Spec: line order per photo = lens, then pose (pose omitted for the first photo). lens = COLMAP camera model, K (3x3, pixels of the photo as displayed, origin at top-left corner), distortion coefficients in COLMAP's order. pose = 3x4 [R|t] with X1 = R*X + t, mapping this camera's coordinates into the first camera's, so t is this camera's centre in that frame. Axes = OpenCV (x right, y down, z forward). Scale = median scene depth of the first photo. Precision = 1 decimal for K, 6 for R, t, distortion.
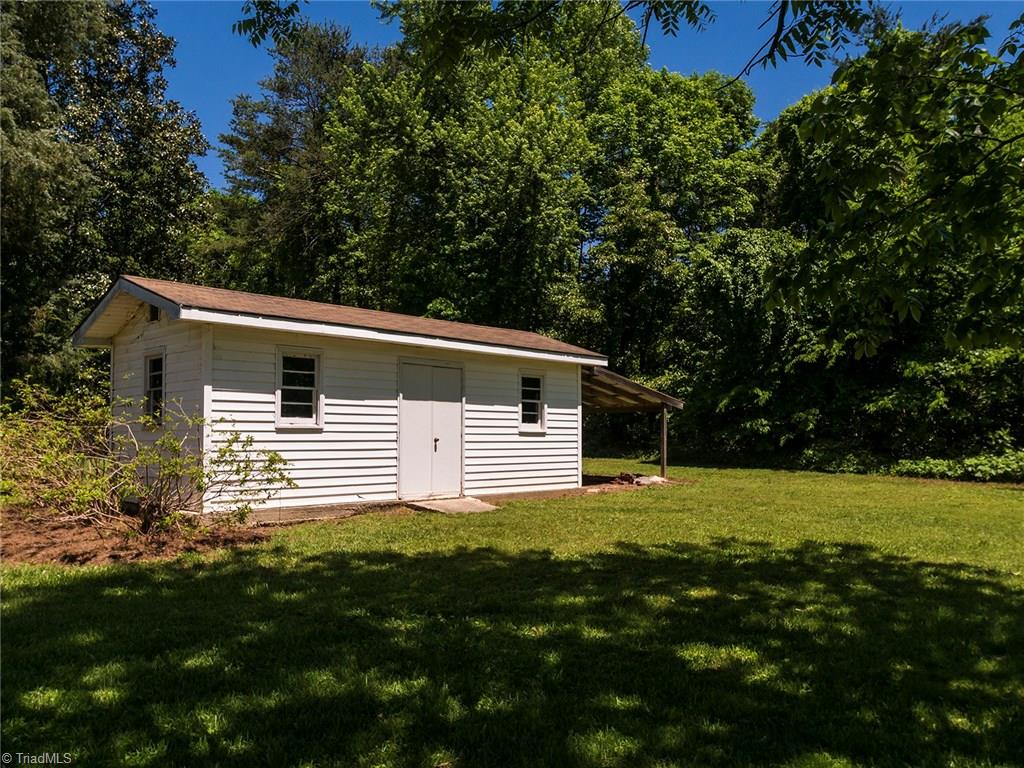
lens RADIAL K [[783.4, 0, 512.0], [0, 783.4, 384.0], [0, 0, 1]] dist [0.002758, -0.002147]
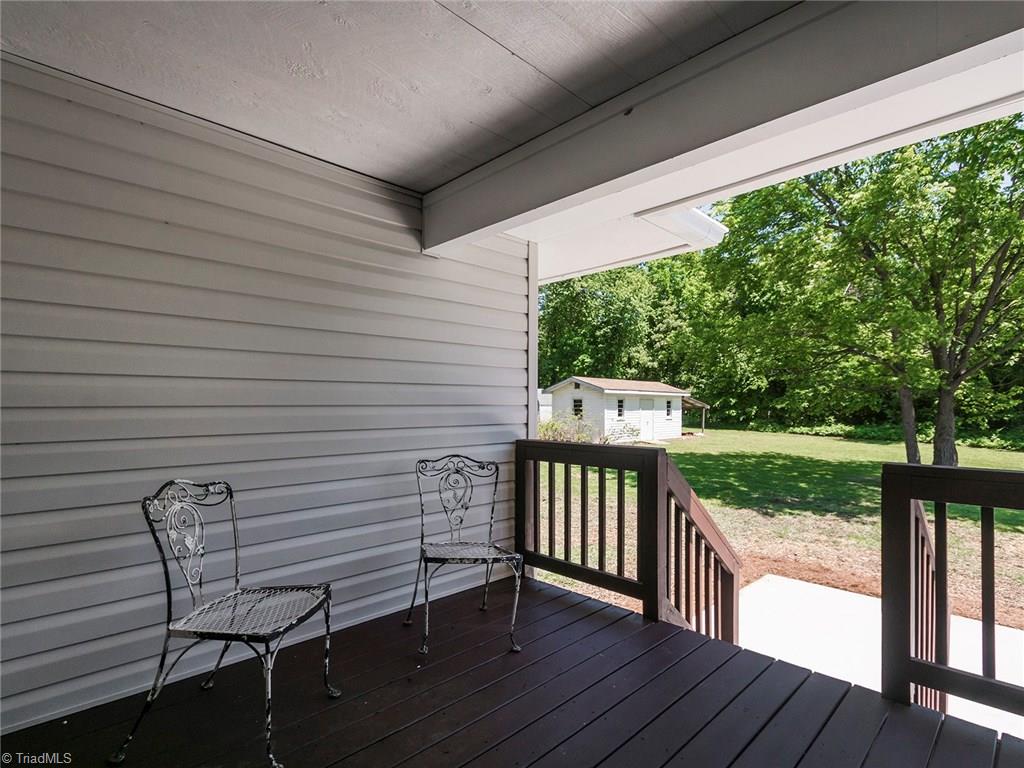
lens RADIAL K [[511.7, 0, 464.0], [0, 511.7, 387.6], [0, 0, 1]] dist [-0.000703, -0.000347]
pose [[0.996481, 0.002967, -0.083768, -0.465949], [0.000476, 0.999157, 0.041055, -0.110422], [0.083819, -0.040951, 0.995639, -0.819640]]
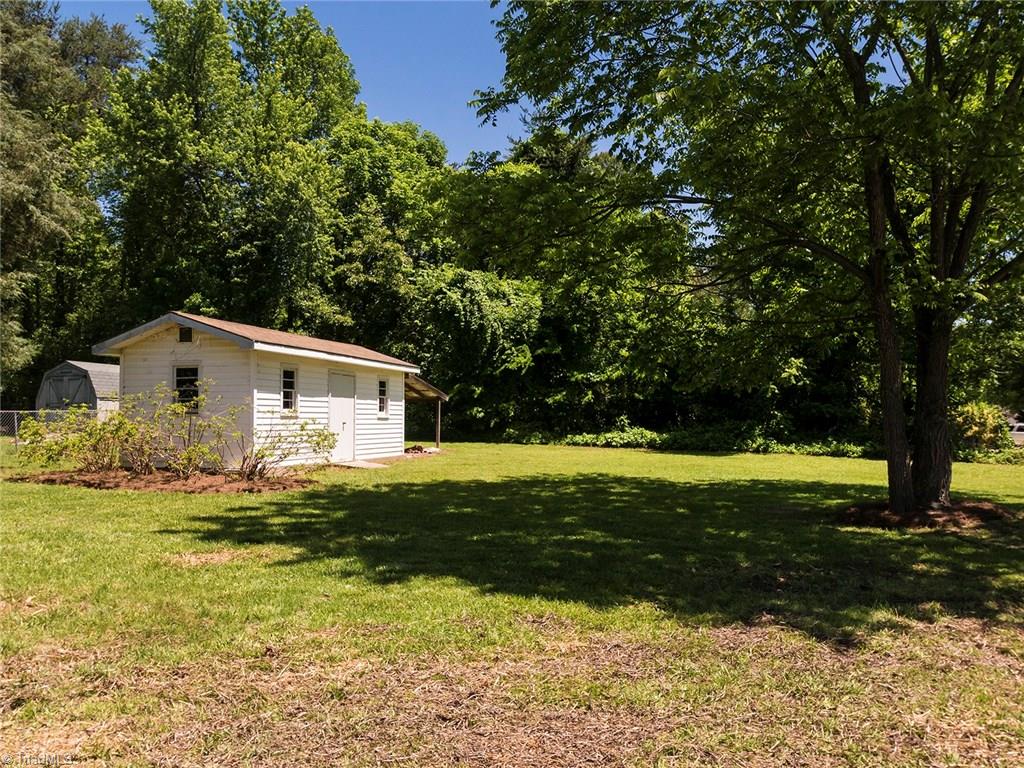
lens RADIAL K [[848.4, 0, 512.0], [0, 848.4, 384.0], [0, 0, 1]] dist [-0.003379, -0.007618]
pose [[0.875826, 0.020318, 0.482200, -0.412148], [-0.033379, 0.999271, 0.018520, -0.031503], [-0.481472, -0.032316, 0.875865, -0.411528]]
